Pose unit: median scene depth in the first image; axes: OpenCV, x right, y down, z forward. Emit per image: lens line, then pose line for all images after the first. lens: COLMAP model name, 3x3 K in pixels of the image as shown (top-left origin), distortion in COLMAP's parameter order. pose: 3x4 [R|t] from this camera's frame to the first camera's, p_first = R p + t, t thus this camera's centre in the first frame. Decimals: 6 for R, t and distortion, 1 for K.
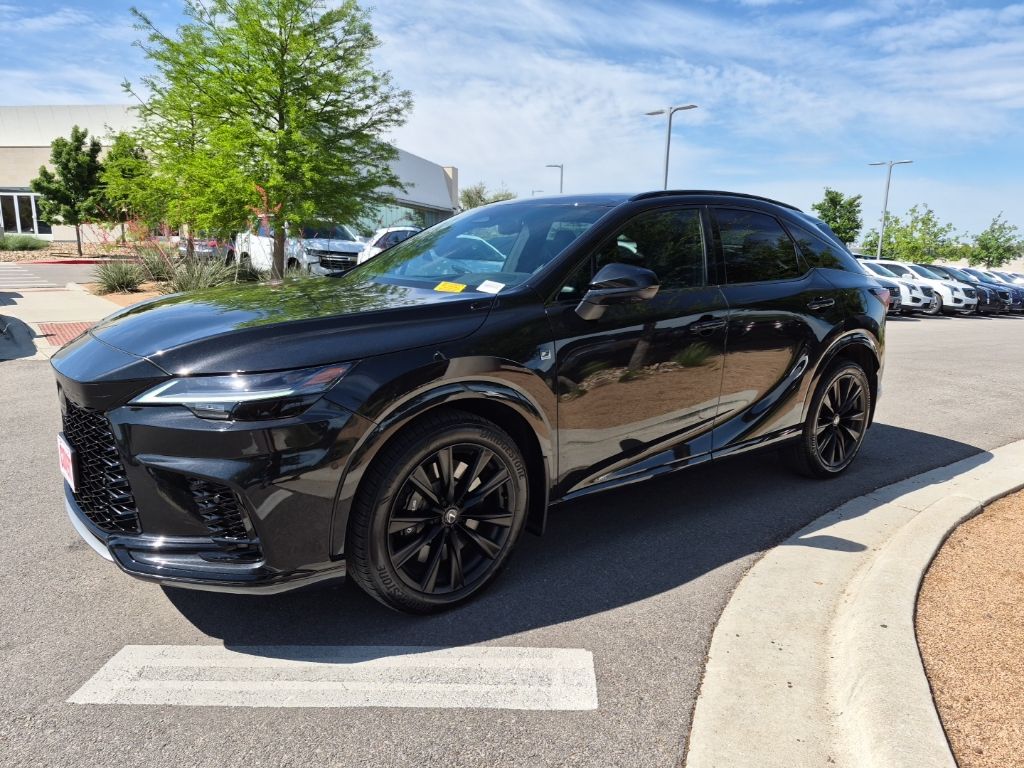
lens RADIAL K [[712.0, 0, 508.3], [0, 712.0, 392.5], [0, 0, 1]] dist [0.052437, -0.046268]
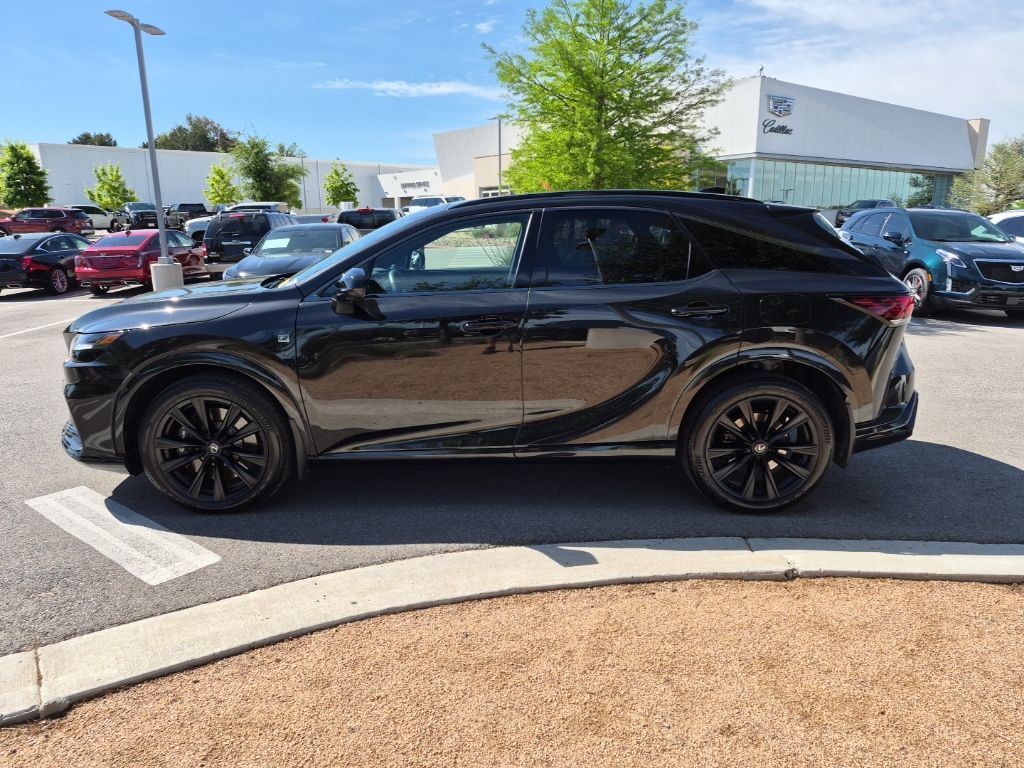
lens RADIAL K [[712.0, 0, 495.6], [0, 712.0, 386.7], [0, 0, 1]] dist [0.052437, -0.046268]
pose [[0.772670, 0.115458, -0.624220, 0.729669], [-0.100043, 0.993180, 0.059867, -0.052404], [0.626875, 0.016191, 0.778952, 0.144228]]
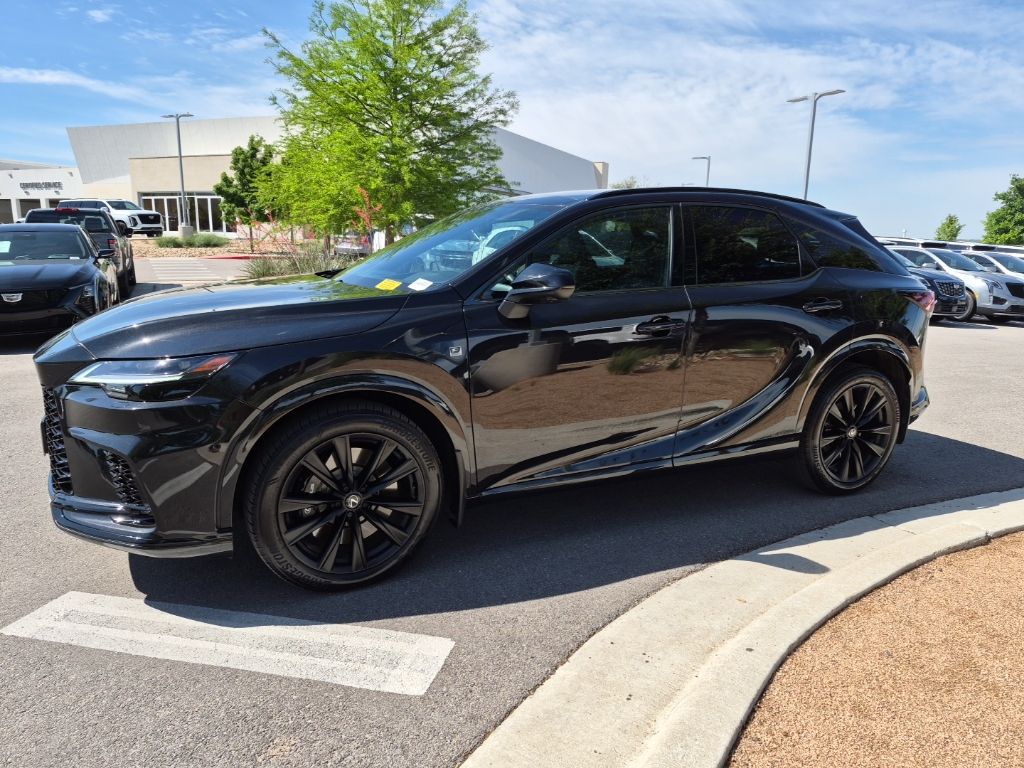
lens RADIAL K [[712.0, 0, 506.1], [0, 712.0, 385.8], [0, 0, 1]] dist [0.052437, -0.046268]
pose [[0.976738, 0.039405, -0.210784, 0.213594], [-0.040054, 0.999197, 0.001193, -0.004834], [0.210662, 0.007278, 0.977532, 0.006540]]
